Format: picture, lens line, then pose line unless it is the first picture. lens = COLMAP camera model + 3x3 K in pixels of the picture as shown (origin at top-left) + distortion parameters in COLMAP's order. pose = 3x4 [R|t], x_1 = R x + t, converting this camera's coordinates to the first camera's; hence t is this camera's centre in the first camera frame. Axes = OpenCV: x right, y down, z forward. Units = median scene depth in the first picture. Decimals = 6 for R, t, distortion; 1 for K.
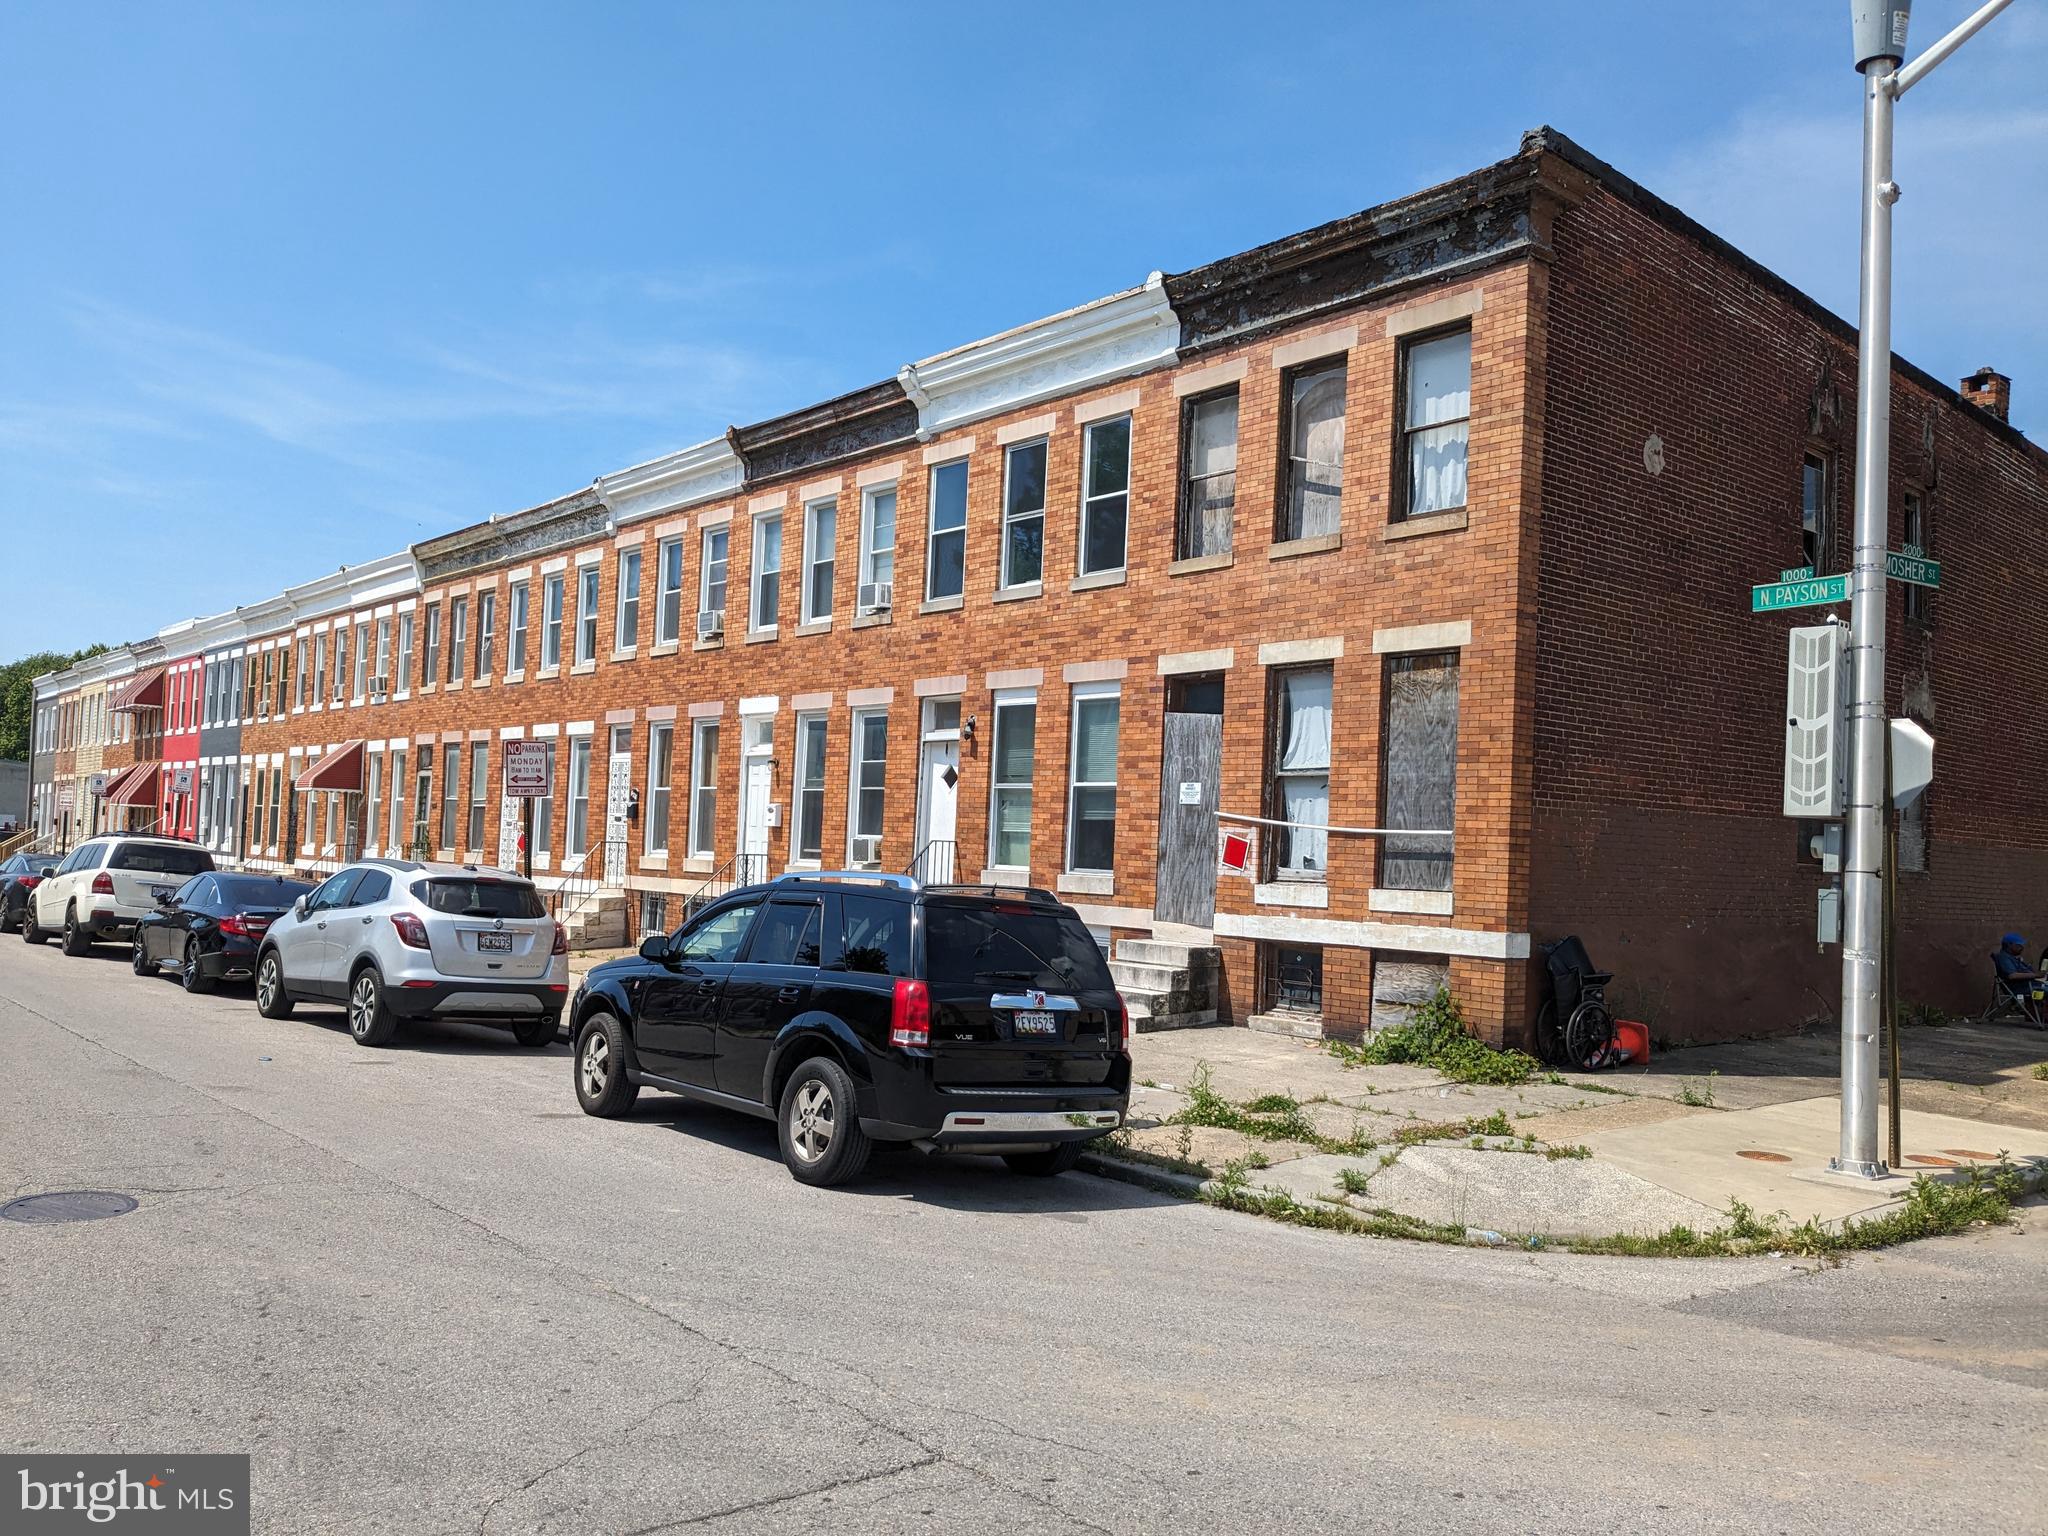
lens RADIAL K [[1594.0, 0, 987.2], [0, 1594.0, 802.4], [0, 0, 1]] dist [0.035974, -0.039036]
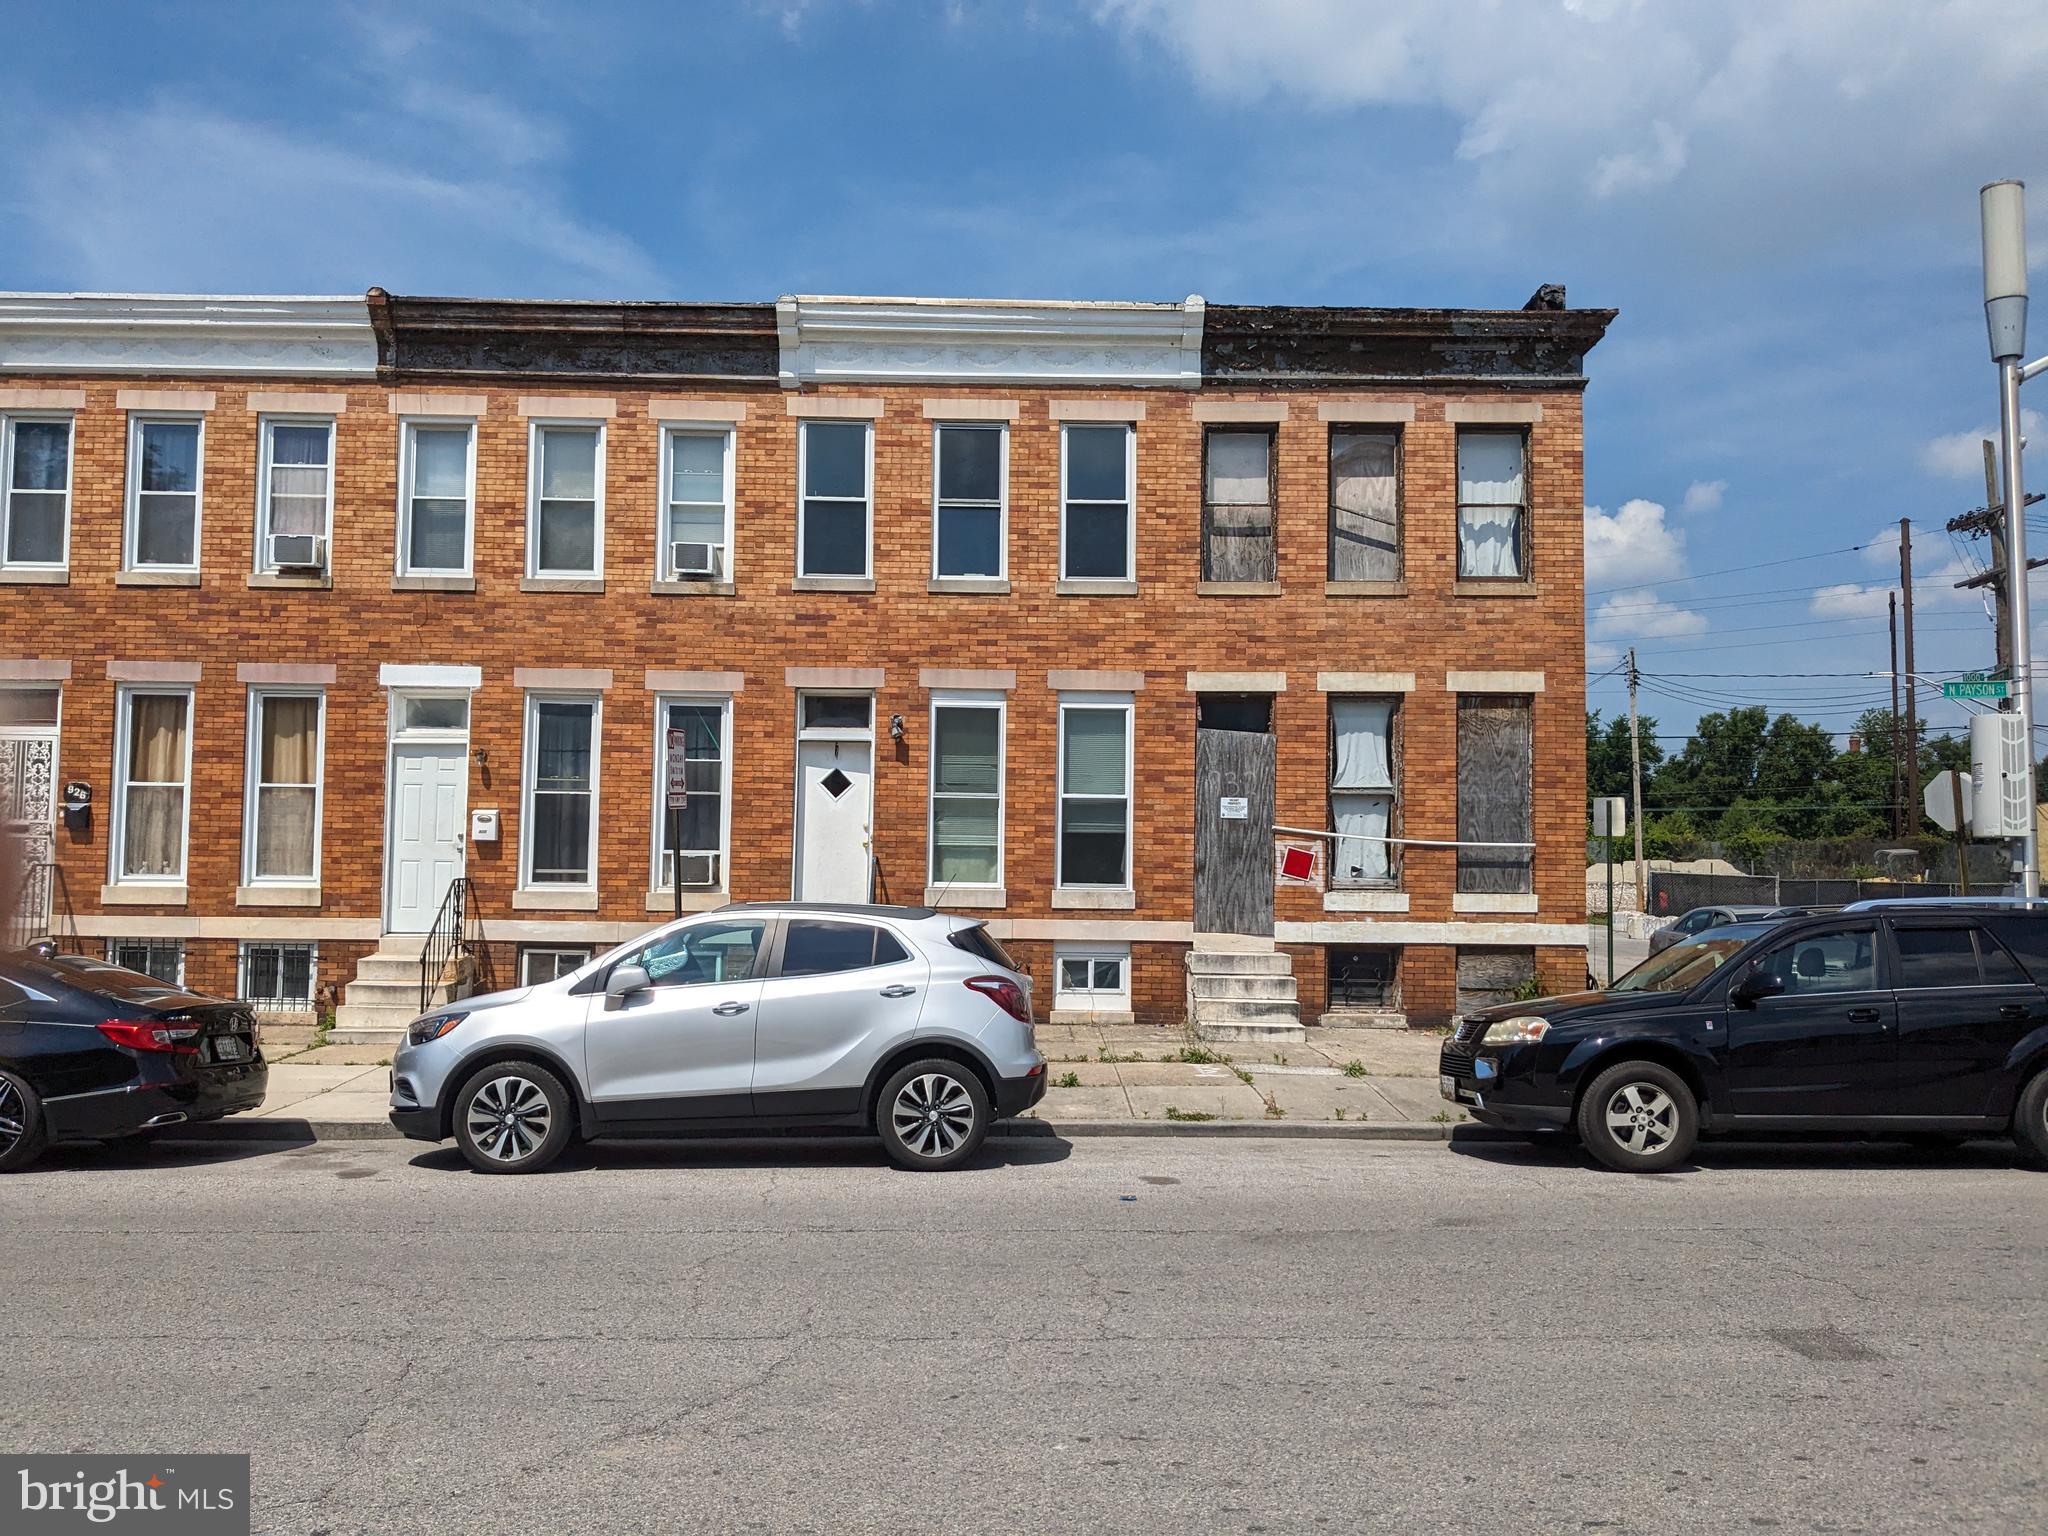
lens RADIAL K [[1594.0, 0, 1019.8], [0, 1594.0, 789.2], [0, 0, 1]] dist [0.035974, -0.039036]
pose [[0.636172, 0.012029, 0.771453, -0.619293], [-0.011465, 0.999915, -0.006137, -0.008029], [-0.771462, -0.004941, 0.636256, 0.361890]]
